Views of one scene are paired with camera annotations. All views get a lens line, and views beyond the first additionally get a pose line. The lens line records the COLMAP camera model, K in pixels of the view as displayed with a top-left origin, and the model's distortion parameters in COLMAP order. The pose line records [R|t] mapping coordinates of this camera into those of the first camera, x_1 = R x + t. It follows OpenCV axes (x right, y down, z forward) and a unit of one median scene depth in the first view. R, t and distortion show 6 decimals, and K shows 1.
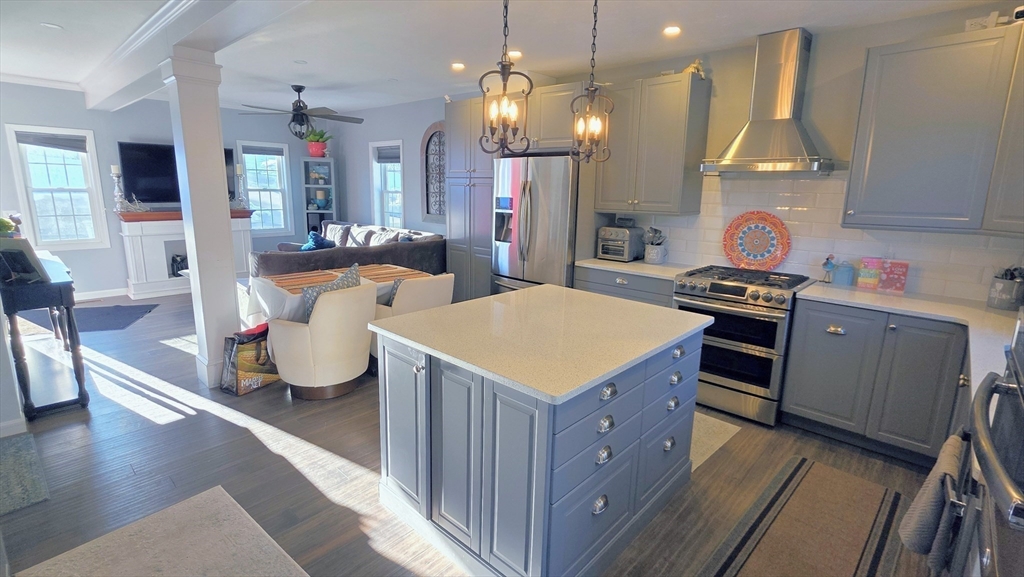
lens RADIAL K [[472.6, 0, 503.2], [0, 472.6, 283.2], [0, 0, 1]] dist [-0.000979, 0.001006]
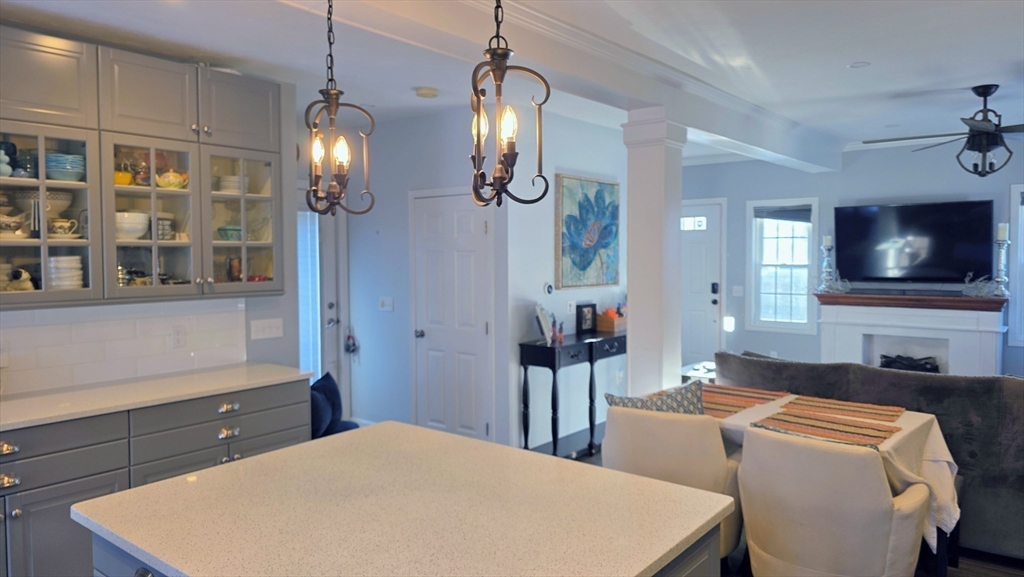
lens RADIAL K [[695.8, 0, 503.9], [0, 695.8, 282.5], [0, 0, 1]] dist [0.057158, -0.056487]
pose [[0.072779, 0.022812, -0.997087, 0.509312], [-0.194211, 0.980925, 0.008267, -0.103105], [0.978256, 0.193044, 0.075821, 0.542057]]
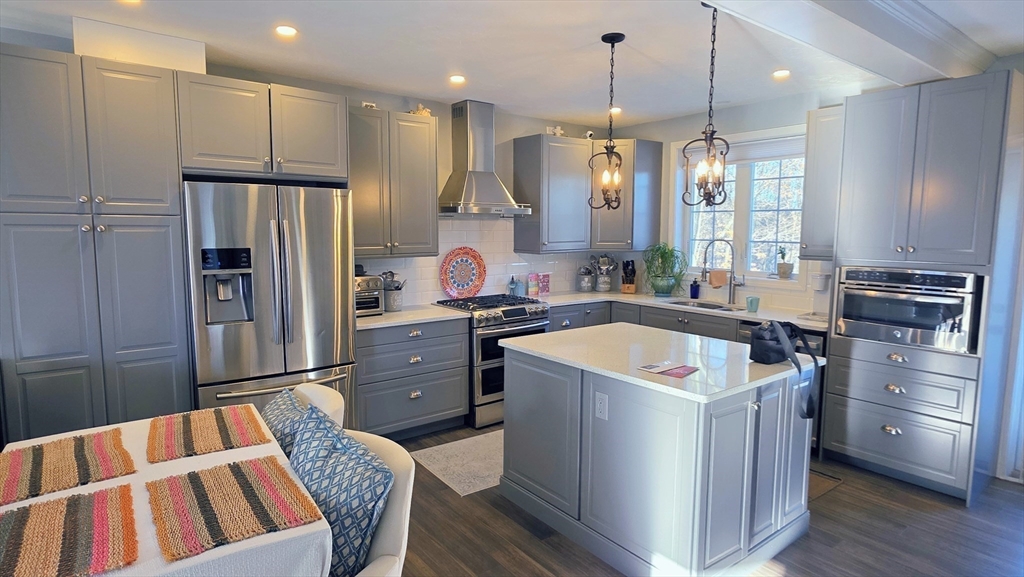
lens RADIAL K [[548.7, 0, 504.9], [0, 548.7, 282.4], [0, 0, 1]] dist [-0.002073, -0.001692]
pose [[0.168105, -0.114321, 0.979118, -0.673609], [0.201061, 0.976349, 0.079478, -0.136836], [-0.965047, 0.183502, 0.187115, 0.595596]]
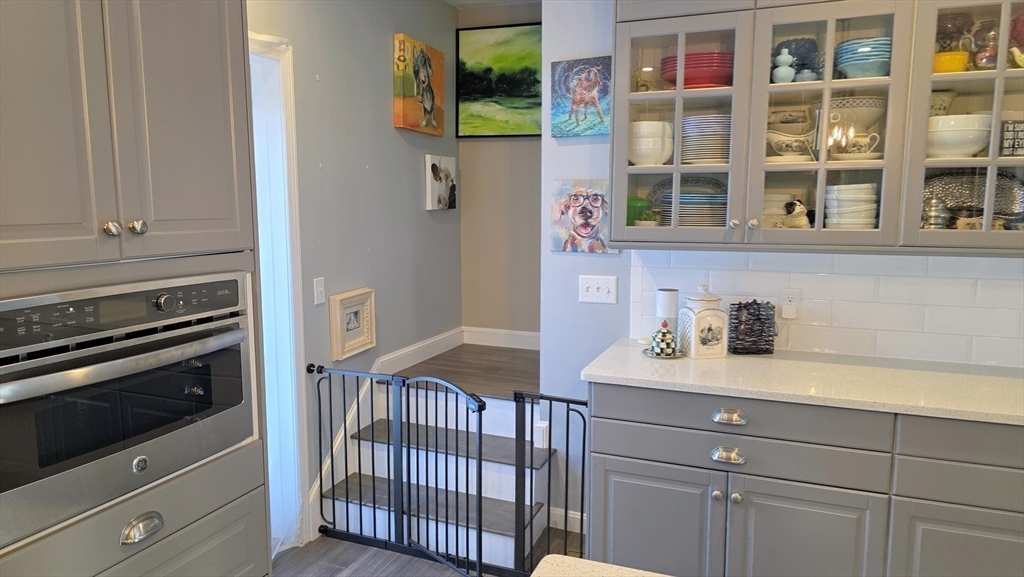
lens RADIAL K [[695.8, 0, 513.7], [0, 695.8, 292.0], [0, 0, 1]] dist [0.057158, -0.056487]
pose [[-0.931682, 0.029253, -0.362094, 0.126135], [-0.089247, 0.947772, 0.306206, -0.097697], [0.352140, 0.317603, -0.880412, 0.556248]]
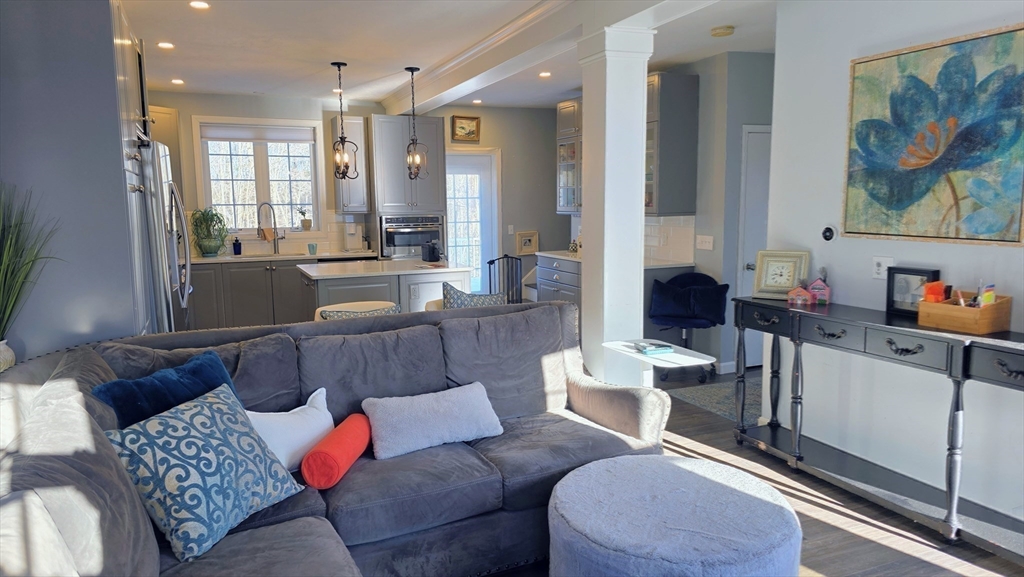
lens RADIAL K [[695.8, 0, 507.3], [0, 695.8, 290.6], [0, 0, 1]] dist [0.057158, -0.056487]
pose [[-0.914301, -0.060542, 0.400485, -0.789071], [0.077294, 0.944514, 0.319247, -0.359331], [-0.397592, 0.322843, -0.858891, 1.738411]]
